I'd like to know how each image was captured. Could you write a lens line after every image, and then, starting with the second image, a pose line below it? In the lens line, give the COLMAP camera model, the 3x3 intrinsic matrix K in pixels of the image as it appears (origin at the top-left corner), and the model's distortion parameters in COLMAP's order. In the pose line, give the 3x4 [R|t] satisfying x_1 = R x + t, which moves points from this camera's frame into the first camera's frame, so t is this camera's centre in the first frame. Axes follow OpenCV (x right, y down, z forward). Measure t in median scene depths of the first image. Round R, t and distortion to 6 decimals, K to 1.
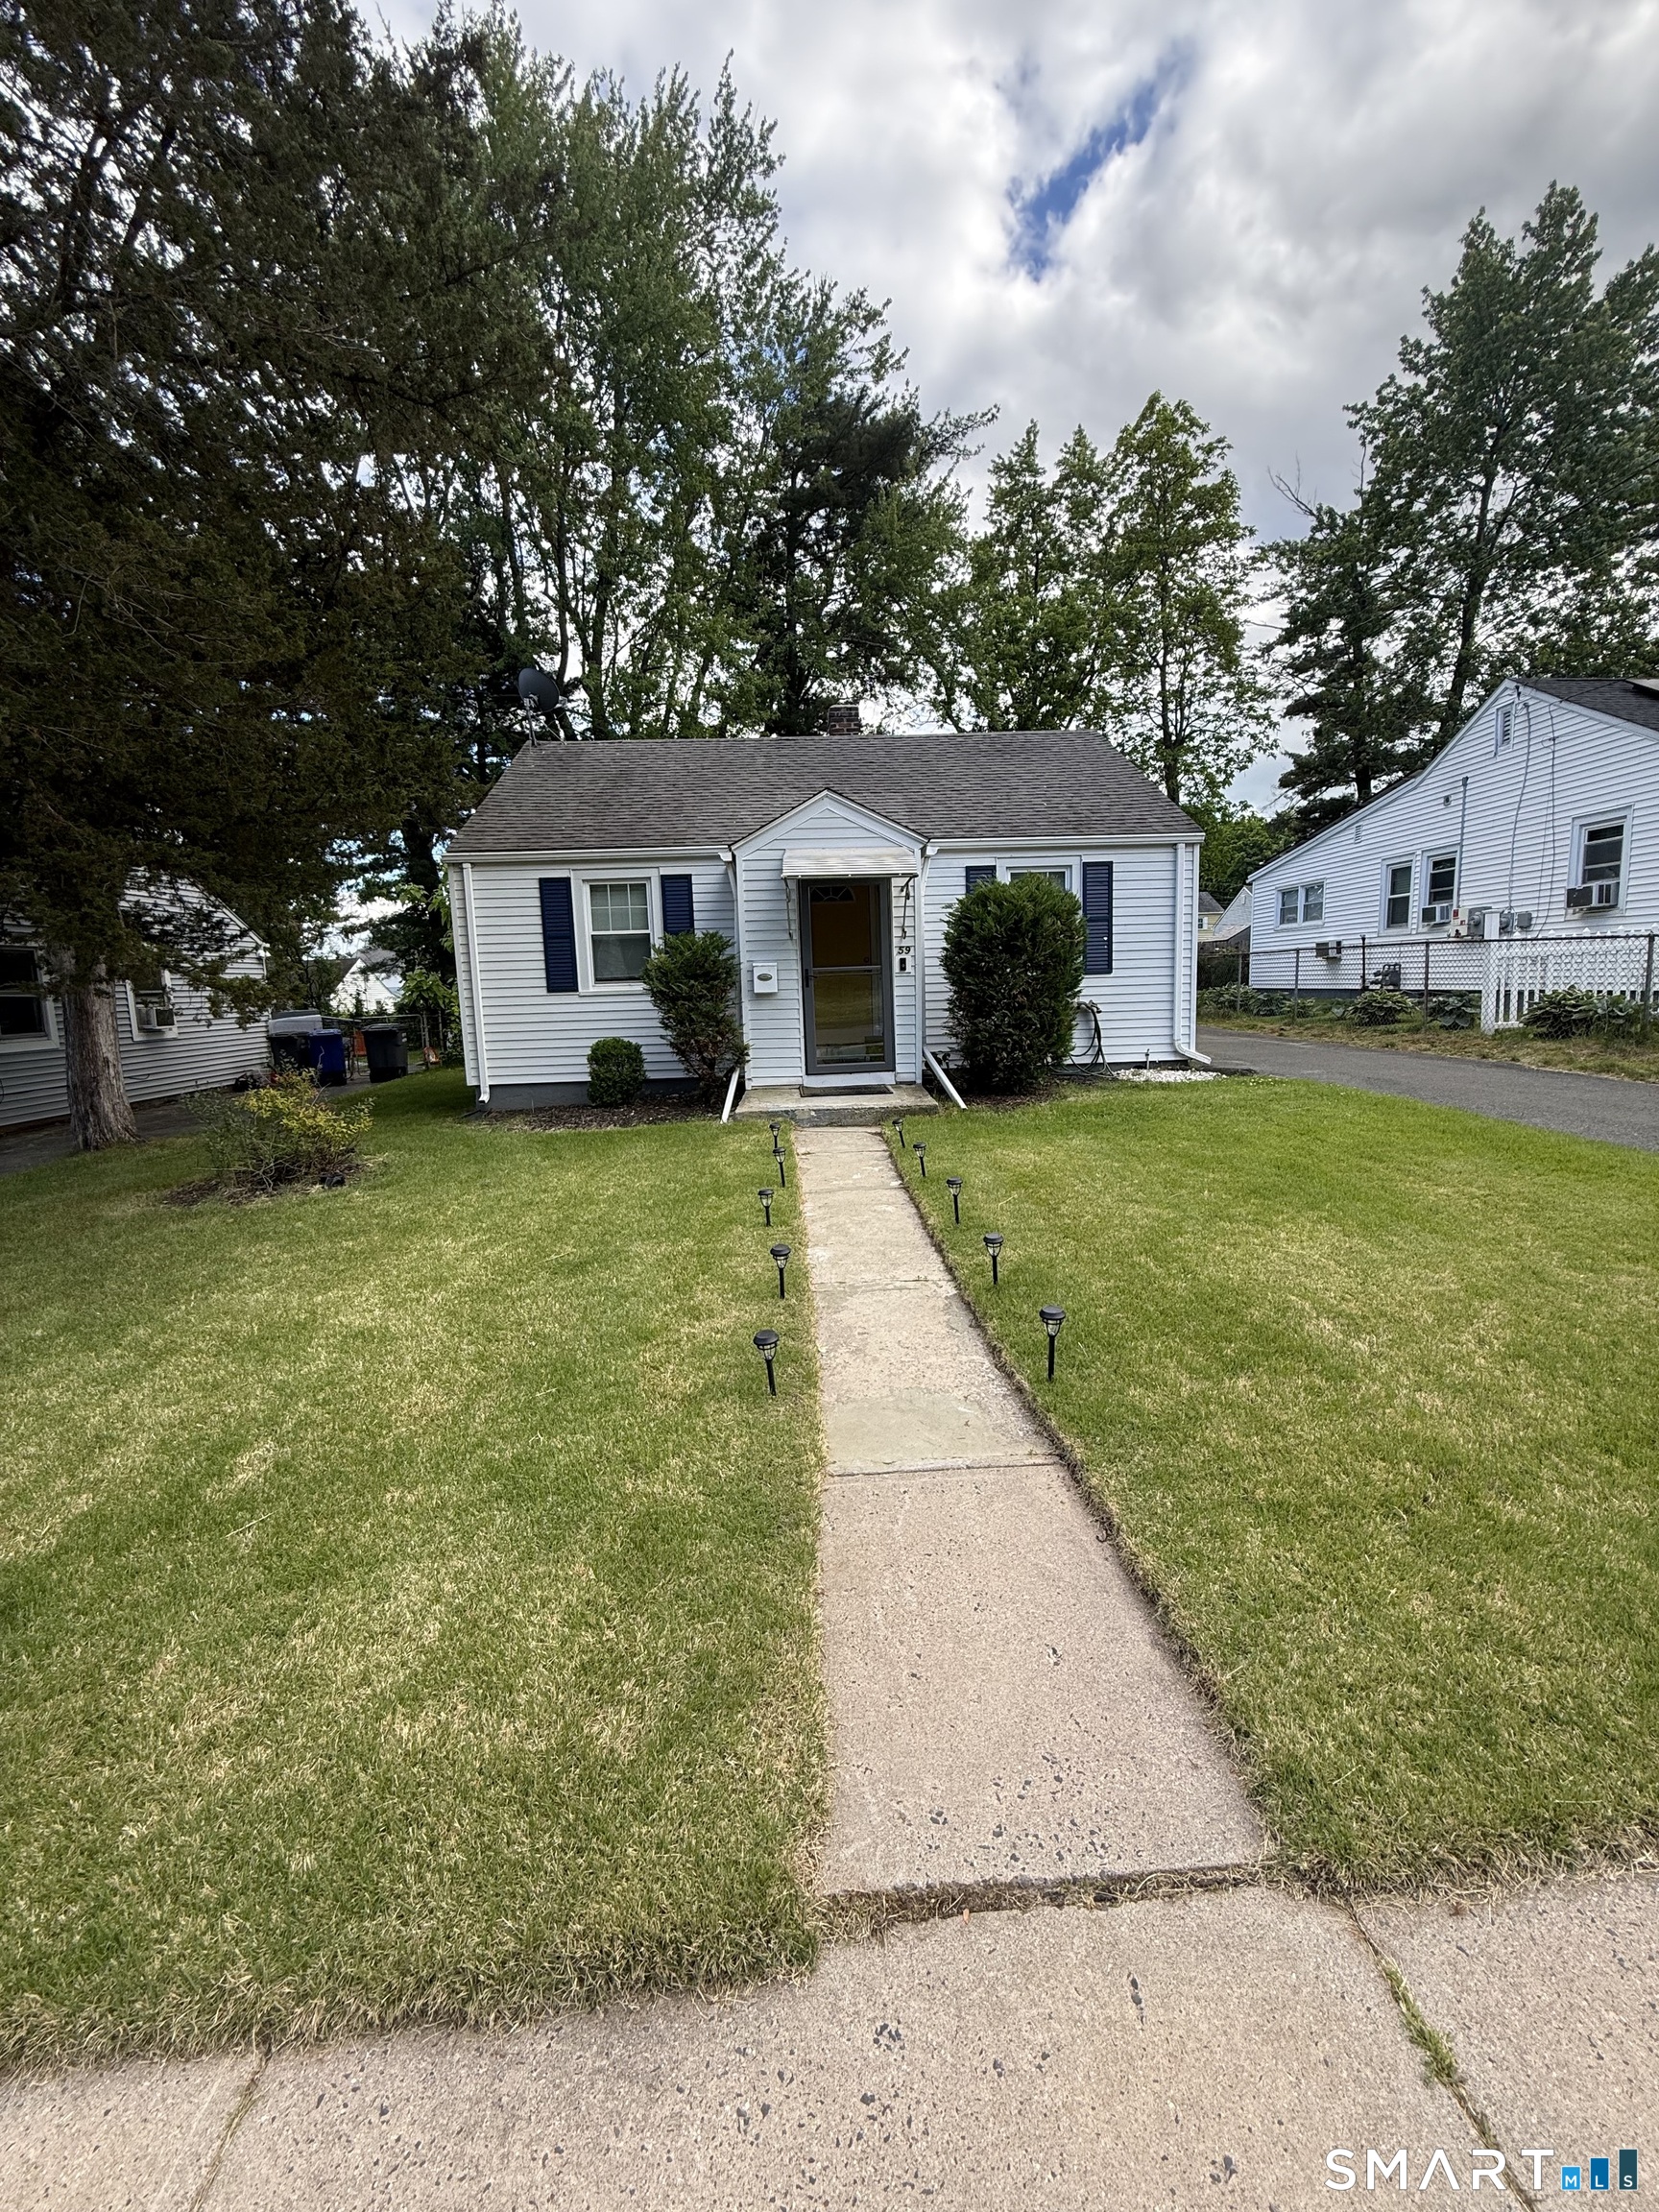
lens RADIAL K [[881.5, 0, 828.5], [0, 881.5, 1093.0], [0, 0, 1]] dist [-0.000321, 0.000070]
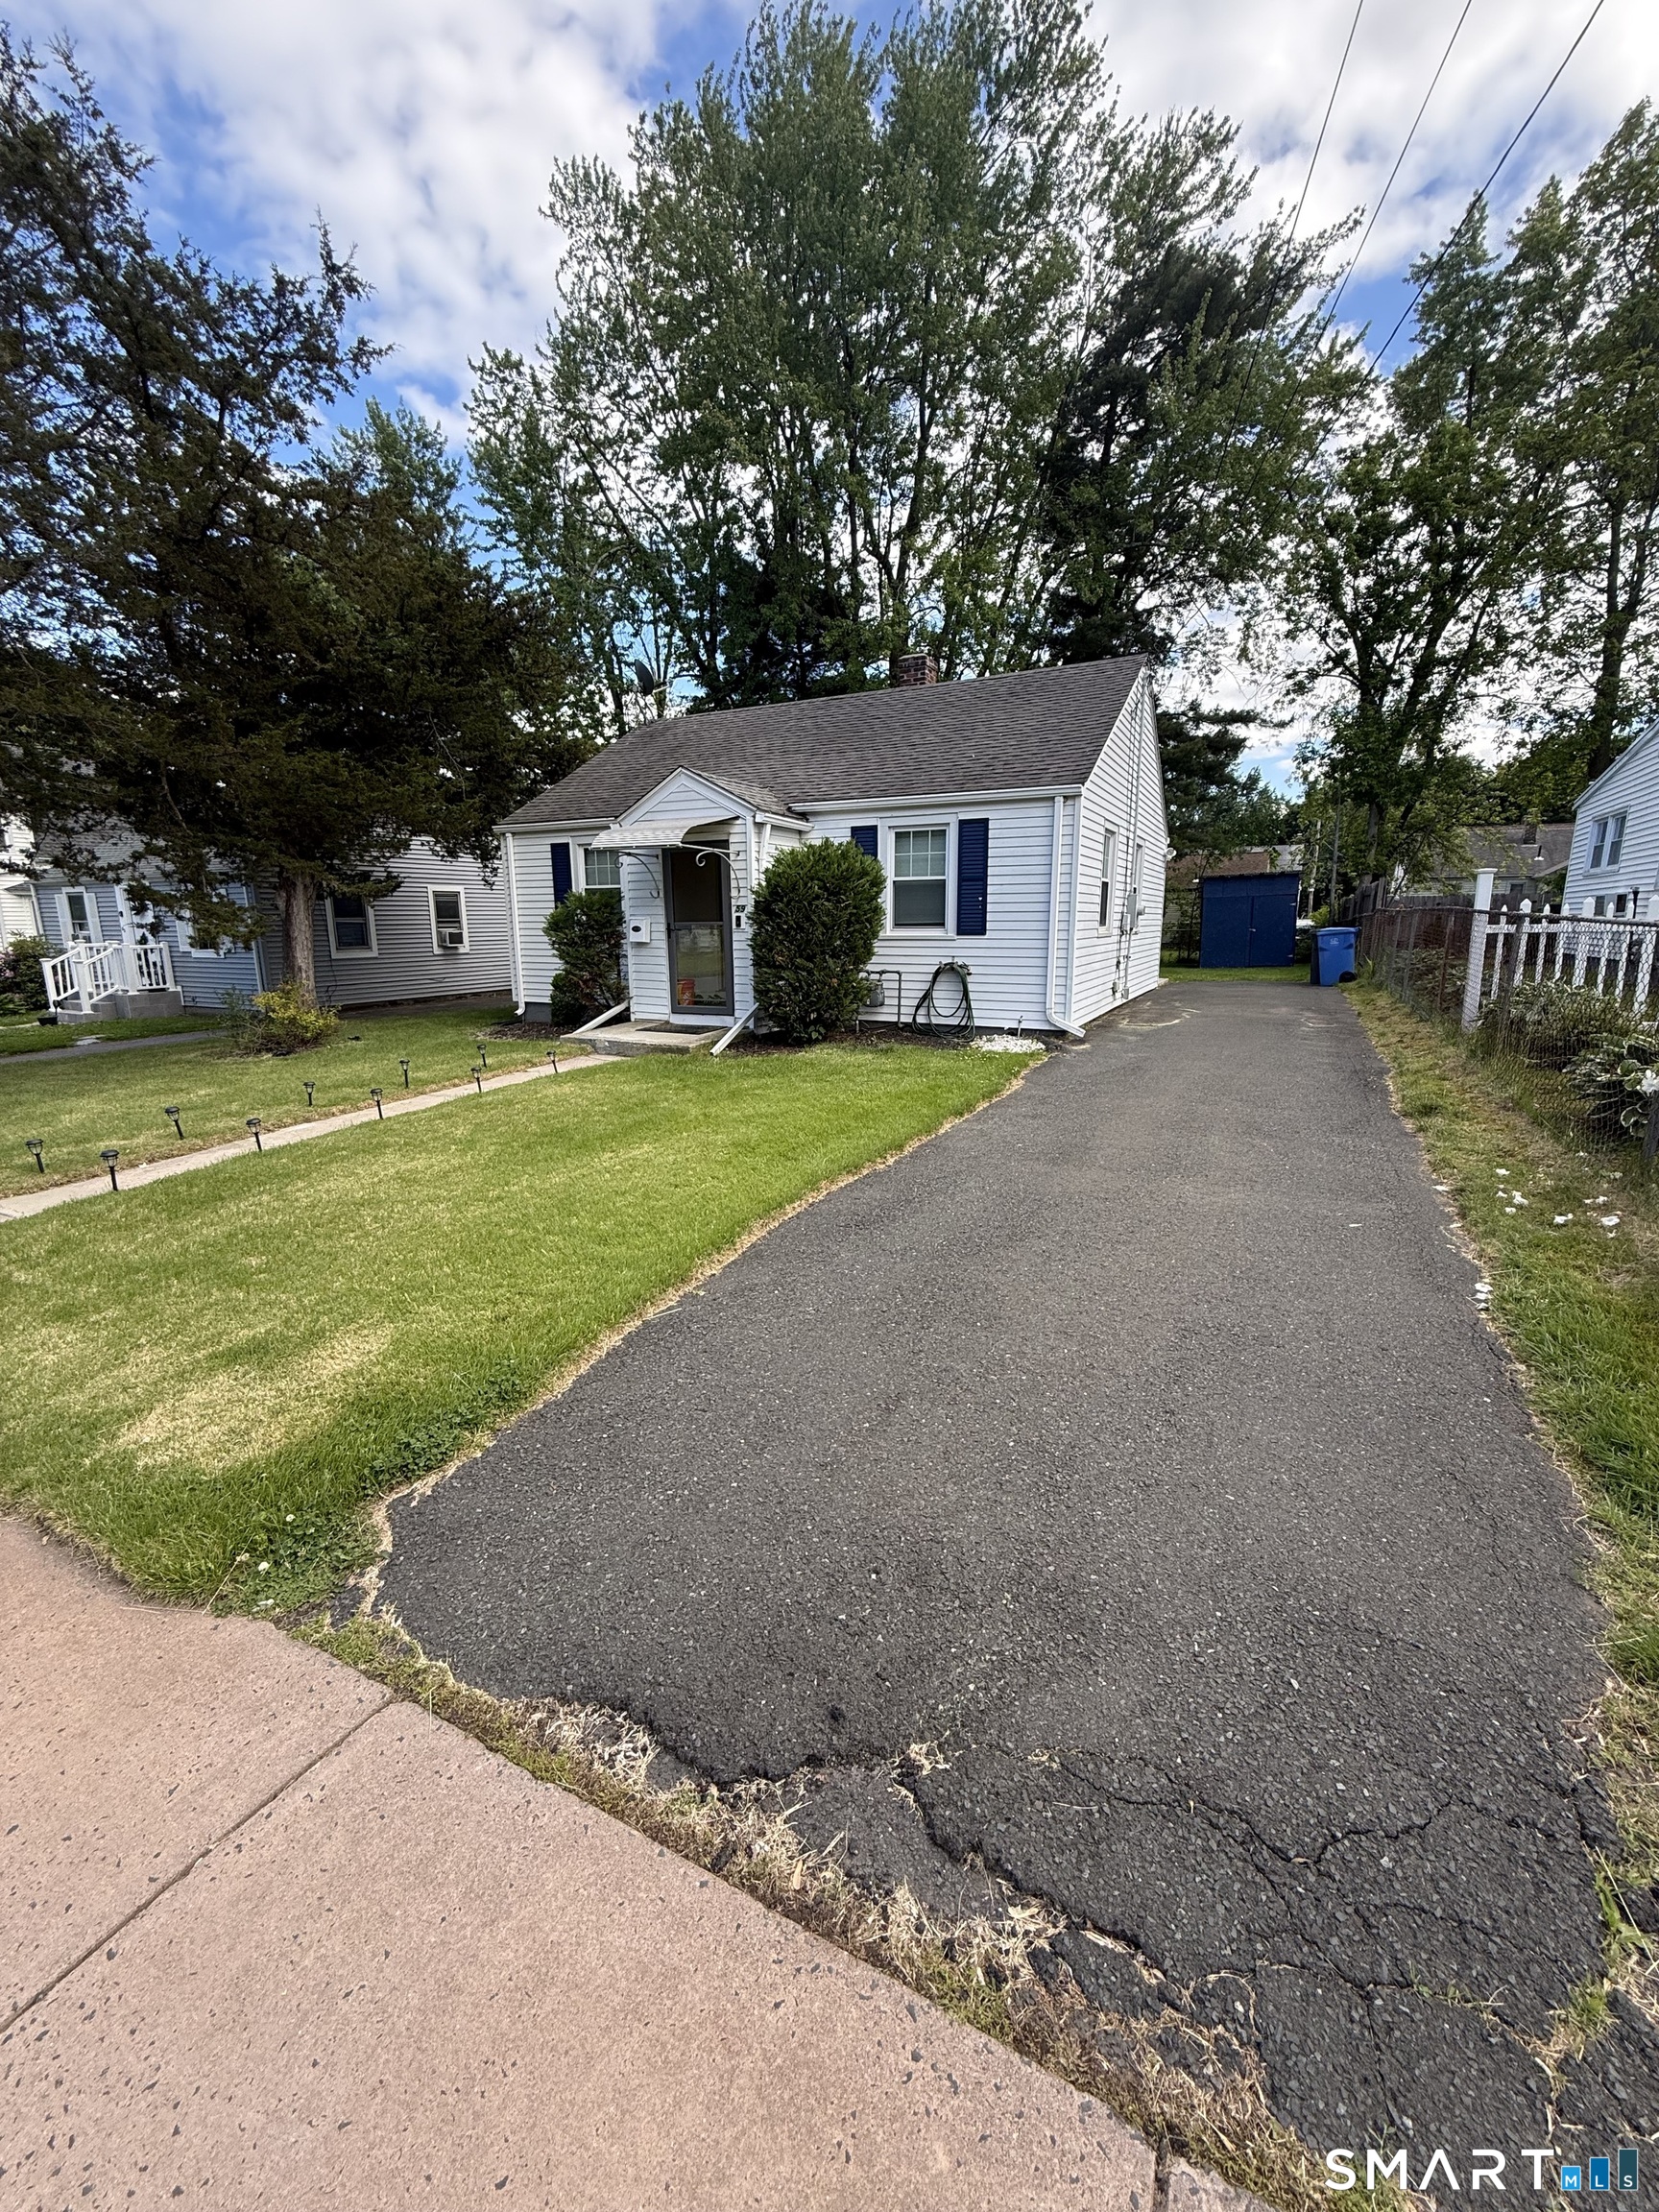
lens RADIAL K [[938.2, 0, 826.5], [0, 938.2, 1074.7], [0, 0, 1]] dist [0.042709, -0.013099]
pose [[0.868151, 0.105465, -0.484965, 0.704486], [-0.090242, 0.994416, 0.054710, -0.023850], [0.488027, -0.003733, 0.872821, 0.009492]]
